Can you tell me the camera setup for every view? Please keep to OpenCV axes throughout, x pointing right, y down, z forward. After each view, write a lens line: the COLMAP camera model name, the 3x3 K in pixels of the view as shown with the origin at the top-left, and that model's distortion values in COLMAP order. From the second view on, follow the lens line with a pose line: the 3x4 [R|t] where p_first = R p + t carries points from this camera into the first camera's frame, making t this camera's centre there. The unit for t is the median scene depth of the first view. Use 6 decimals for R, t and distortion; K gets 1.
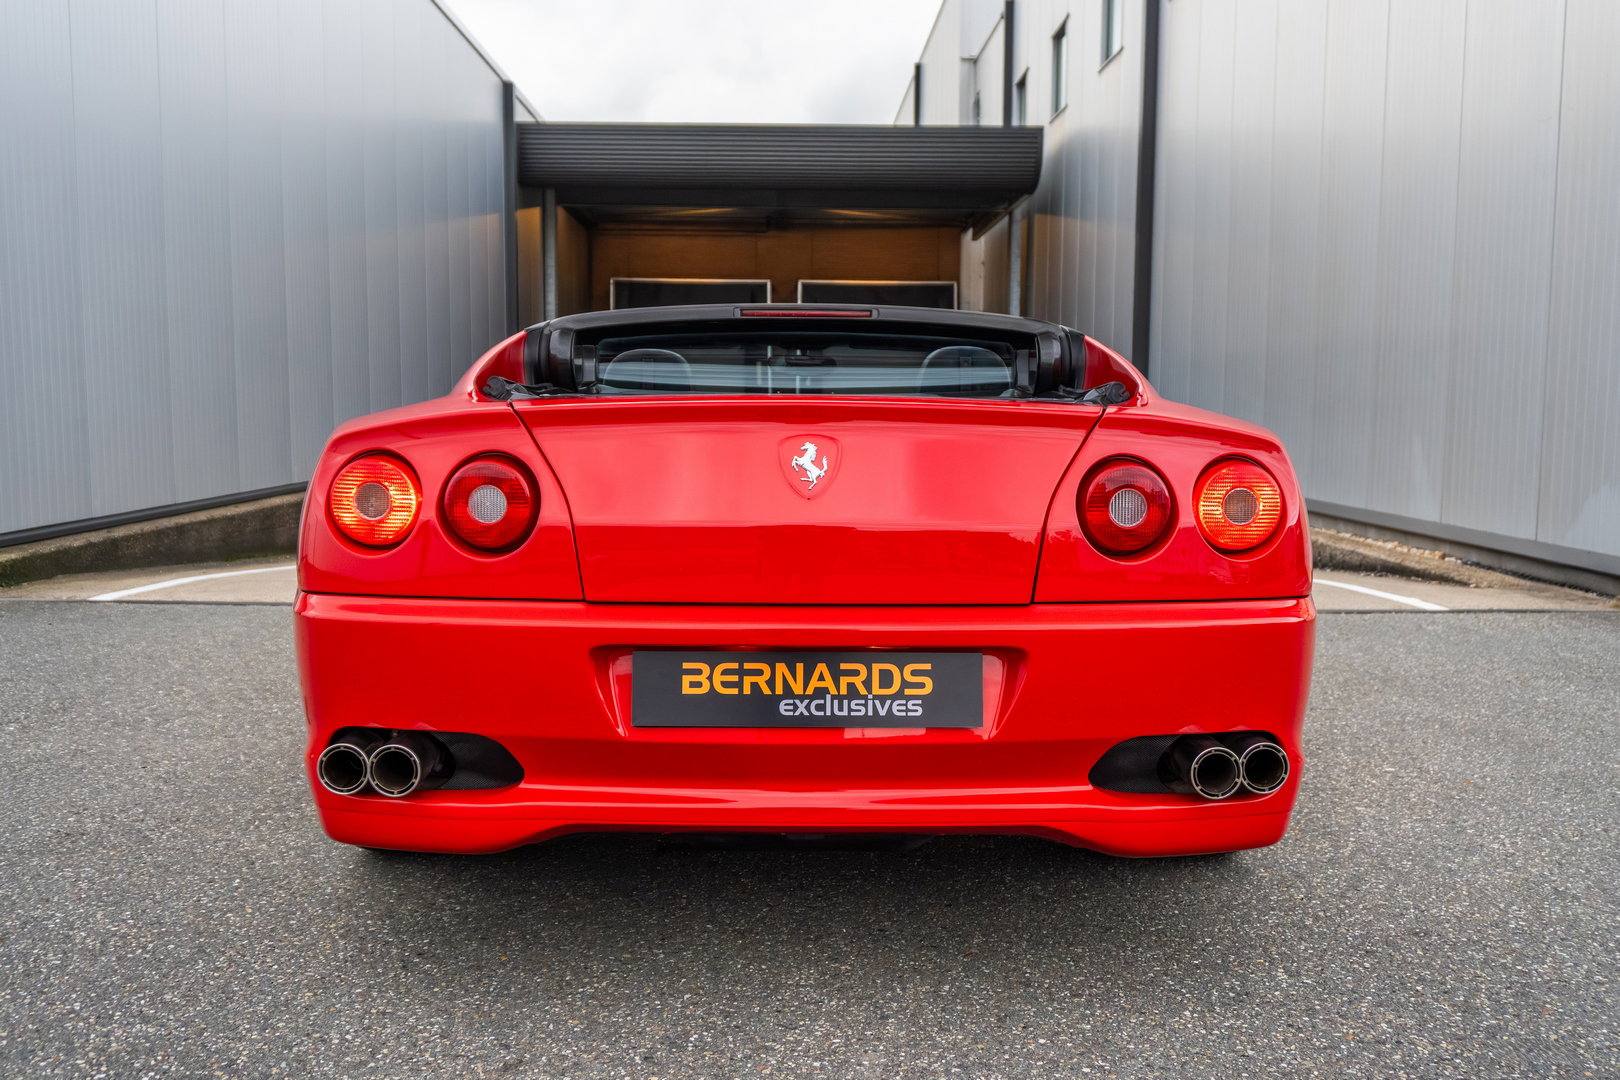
lens RADIAL K [[1378.7, 0, 810.0], [0, 1378.7, 540.0], [0, 0, 1]] dist [-0.000643, 0.001743]
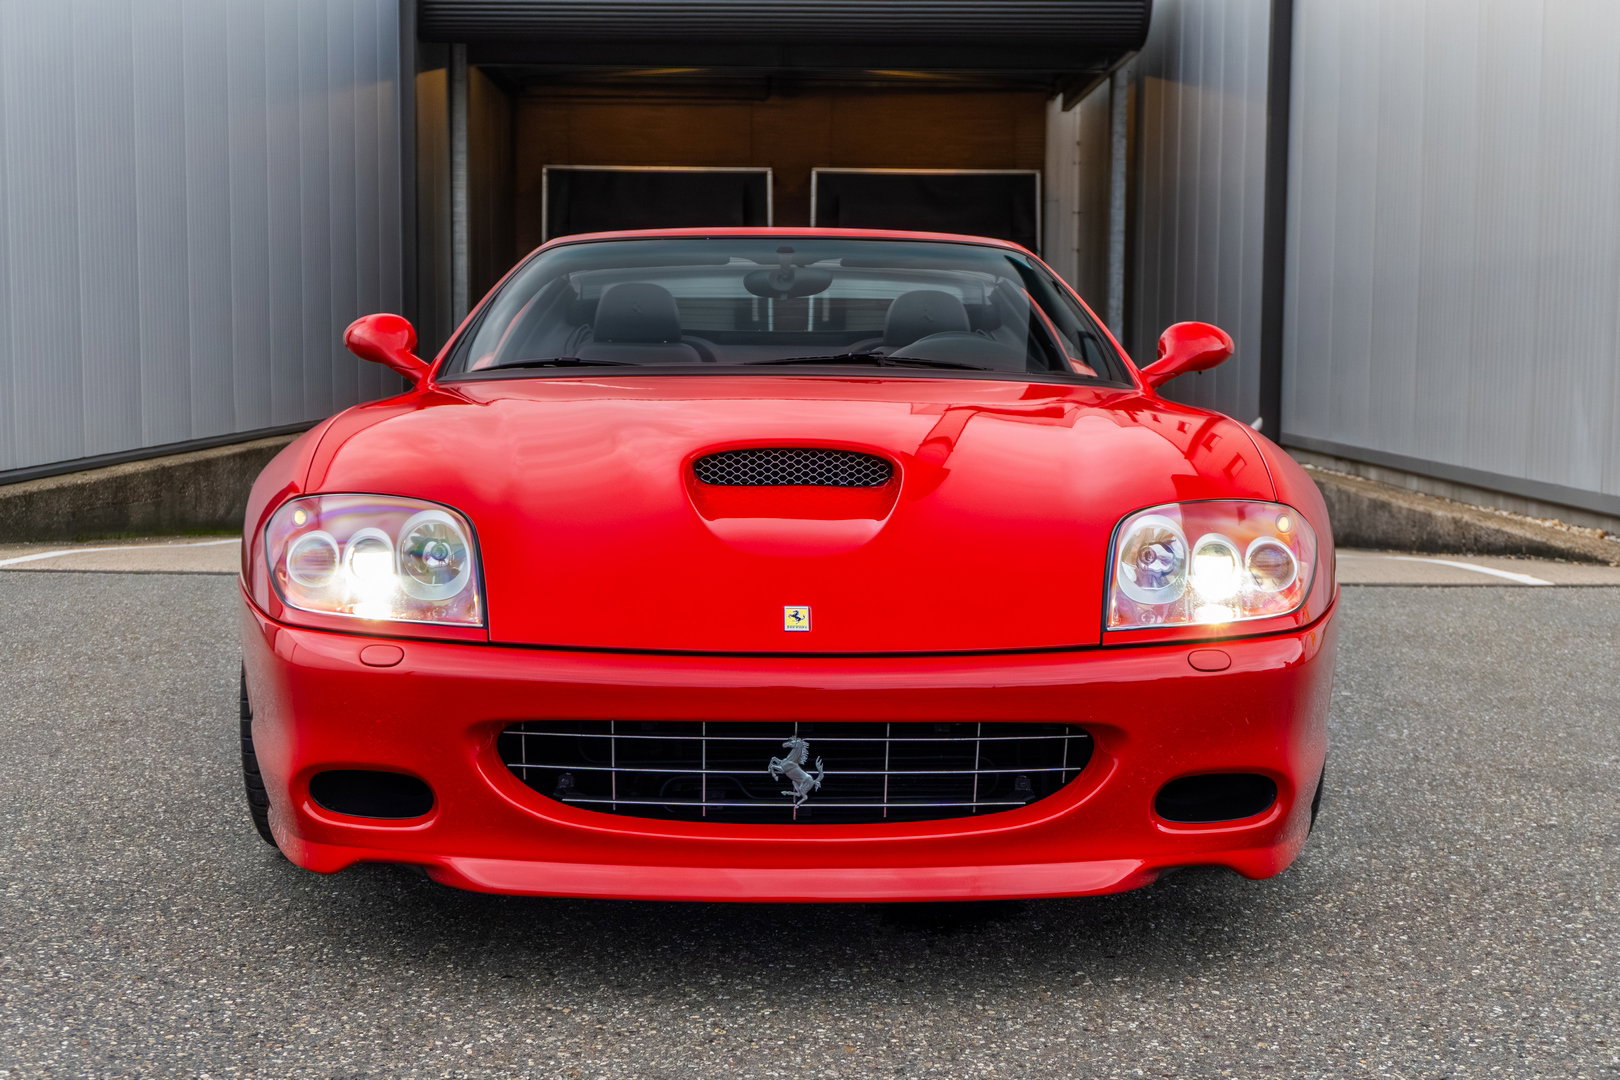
lens RADIAL K [[2187.8, 0, 810.0], [0, 2187.8, 540.0], [0, 0, 1]] dist [-0.004953, -0.024774]
pose [[0.999889, 0.001678, -0.014779, 0.017307], [-0.001838, 0.999939, -0.010847, 0.026716], [0.014760, 0.010873, 0.999832, -0.245381]]
